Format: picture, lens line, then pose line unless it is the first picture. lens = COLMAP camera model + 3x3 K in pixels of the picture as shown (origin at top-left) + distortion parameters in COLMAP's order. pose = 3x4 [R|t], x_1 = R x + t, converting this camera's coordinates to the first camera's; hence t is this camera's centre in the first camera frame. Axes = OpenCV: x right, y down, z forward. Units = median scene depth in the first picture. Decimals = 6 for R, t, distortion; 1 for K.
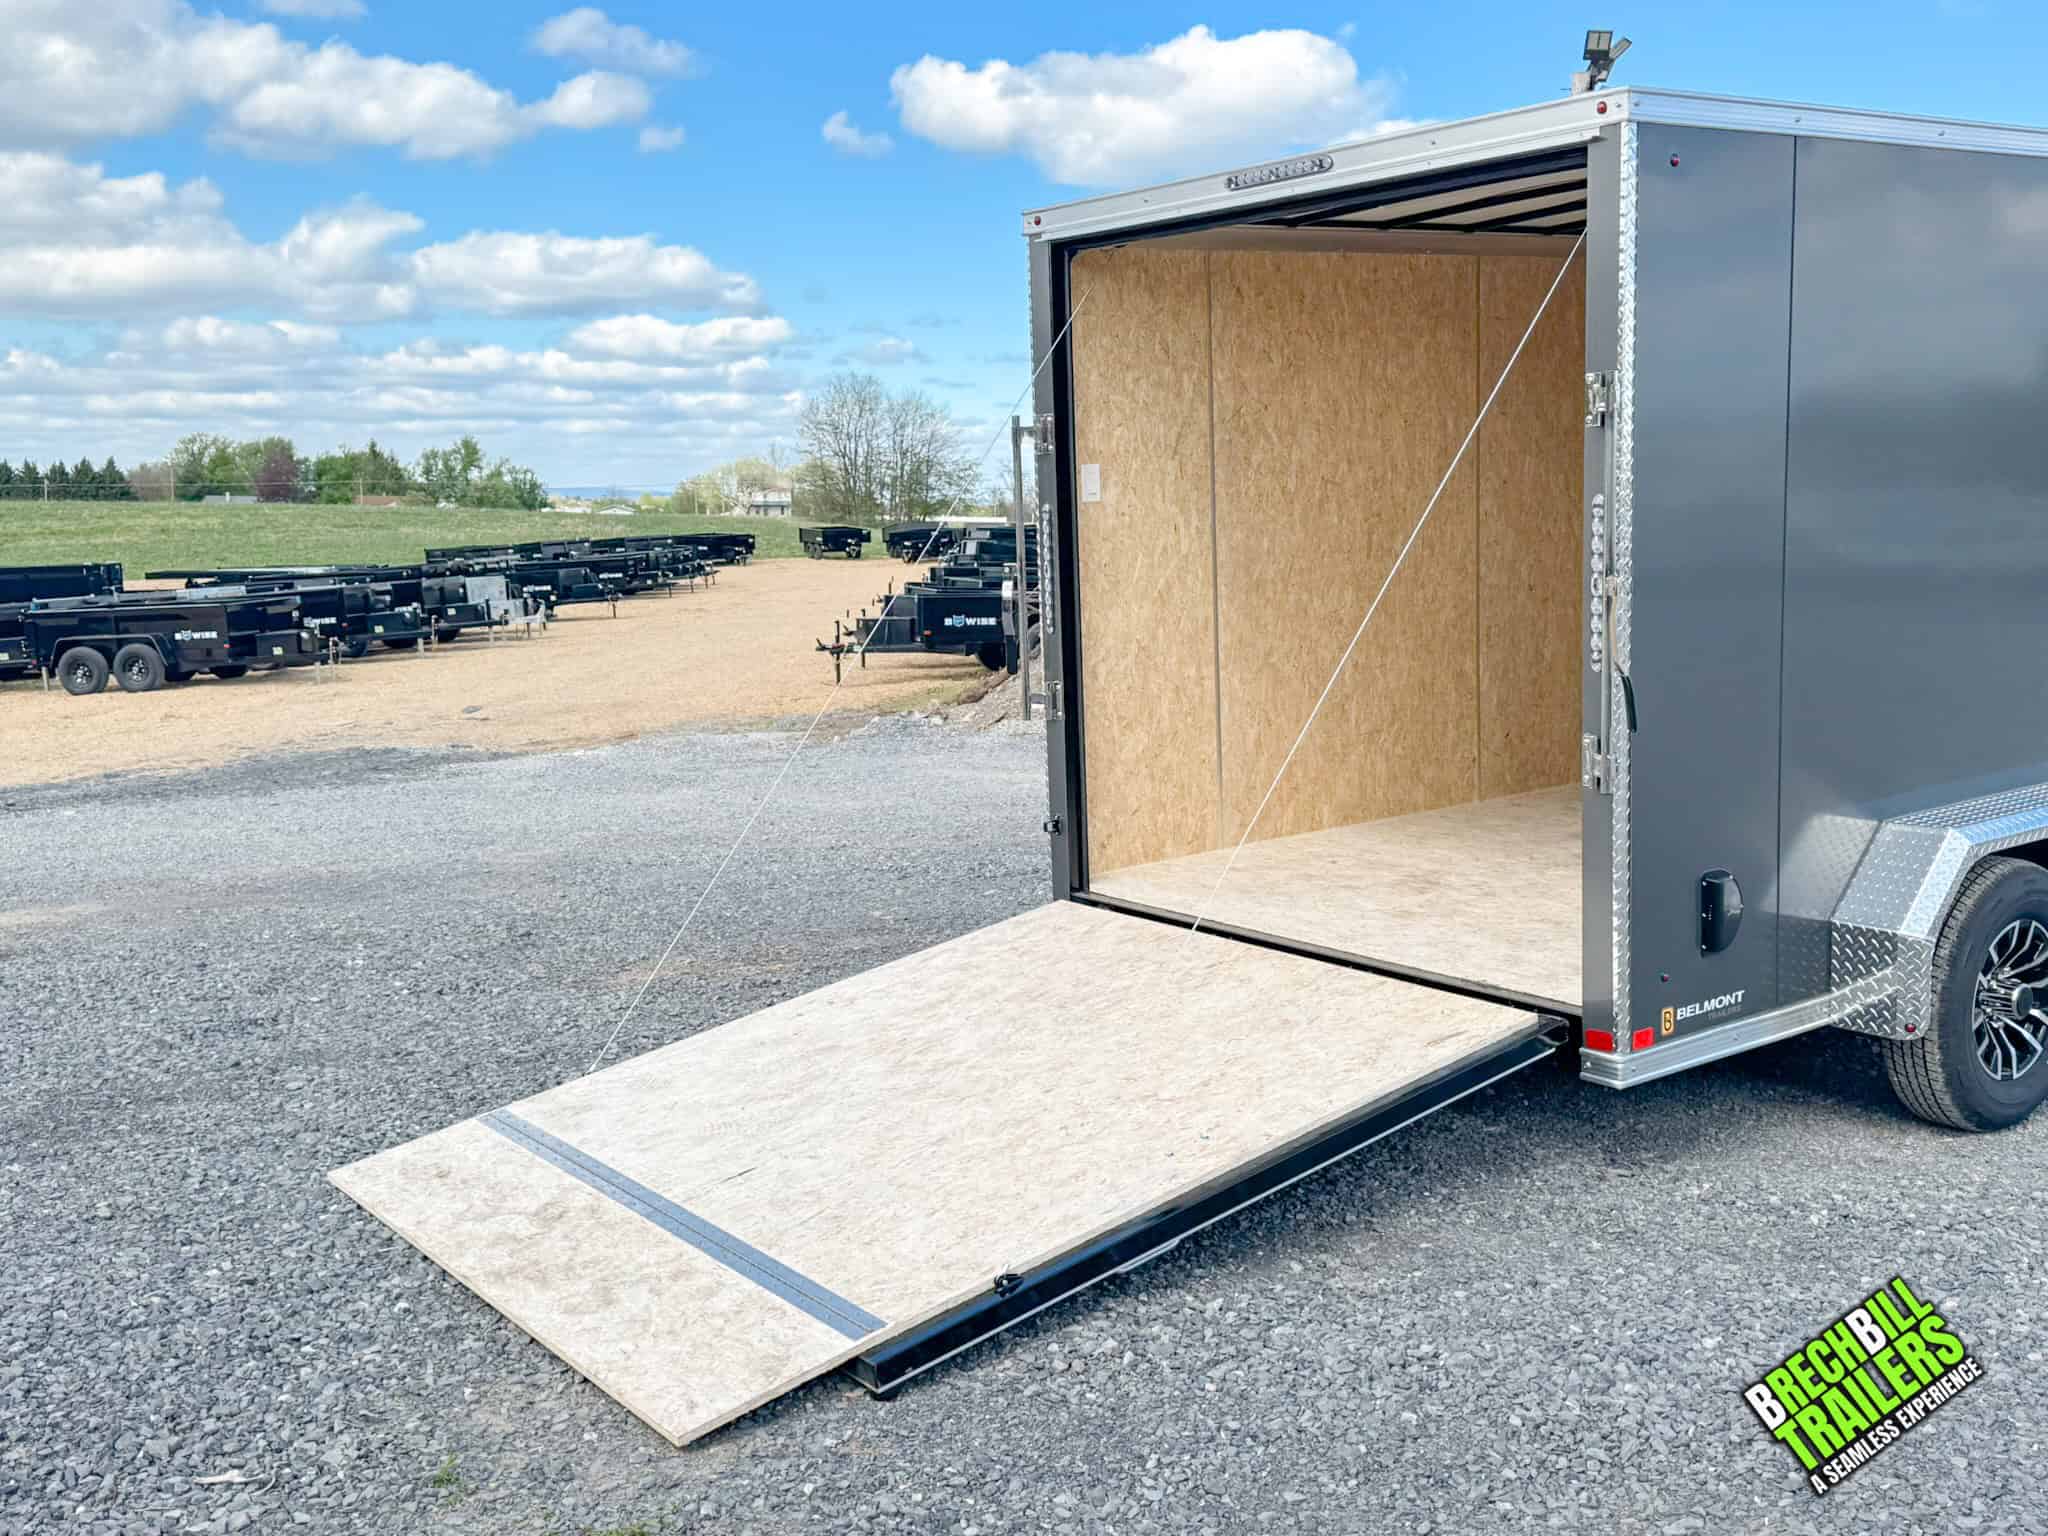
lens RADIAL K [[2090.8, 0, 1024.0], [0, 2090.8, 768.0], [0, 0, 1]] dist [0.199142, -0.442374]
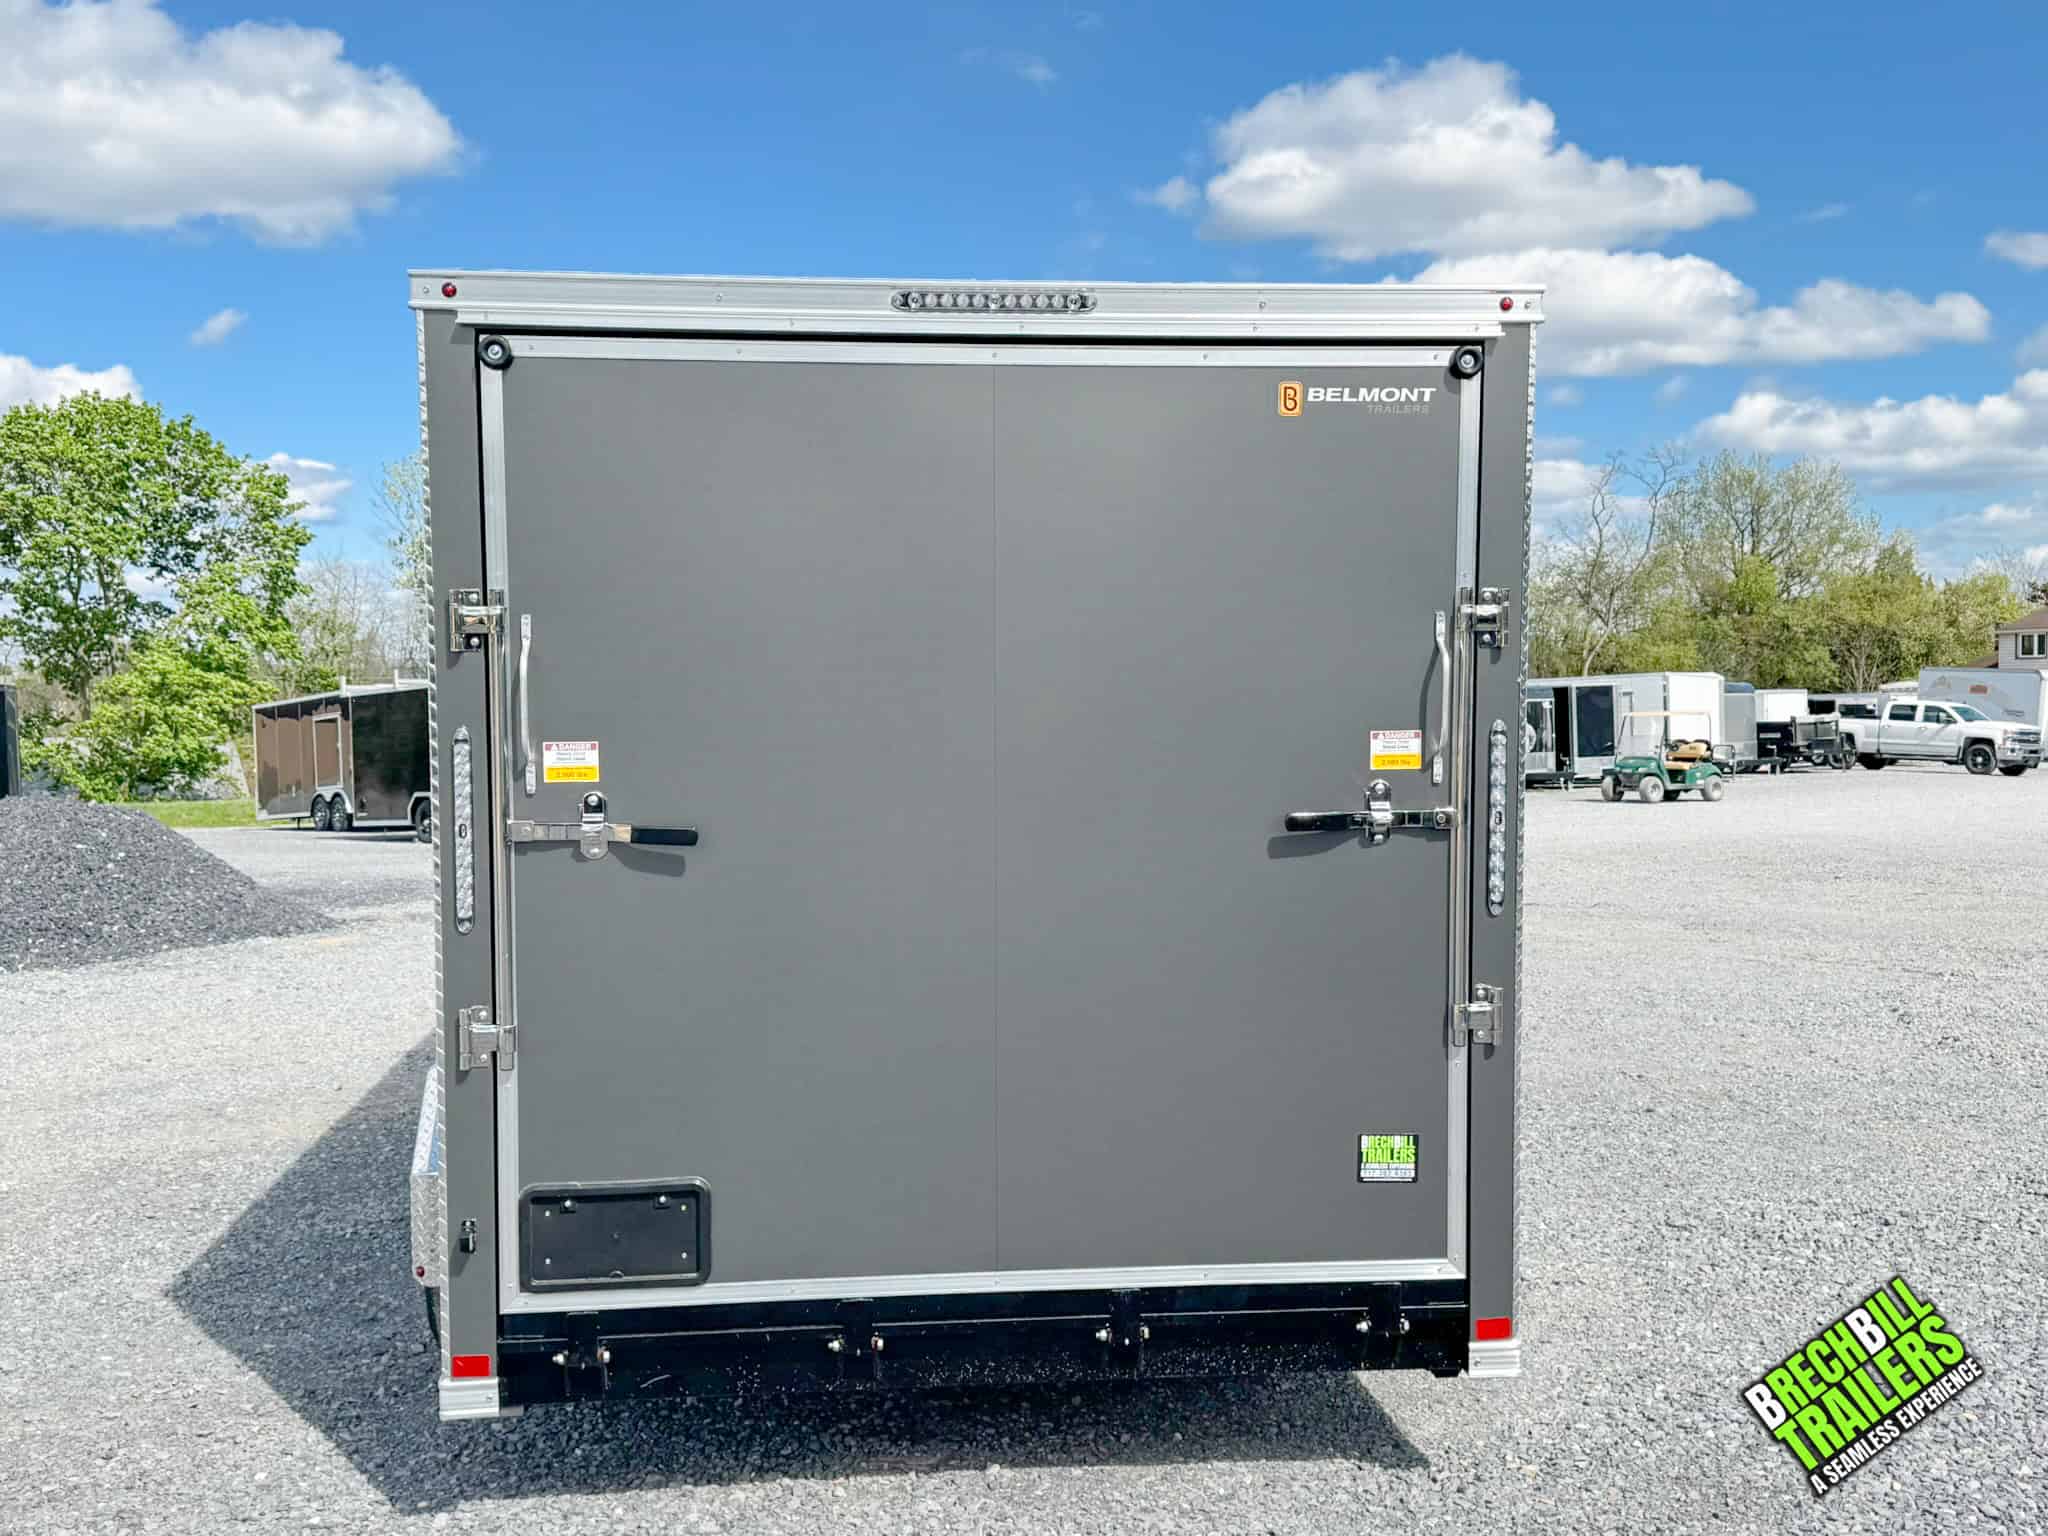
lens RADIAL K [[2087.9, 0, 1042.8], [0, 2087.9, 765.0], [0, 0, 1]] dist [0.197355, -0.449043]
pose [[0.504308, -0.033098, 0.862889, -0.527168], [0.108377, 0.993790, -0.025221, -0.094230], [-0.856696, 0.106237, 0.504763, 0.620262]]
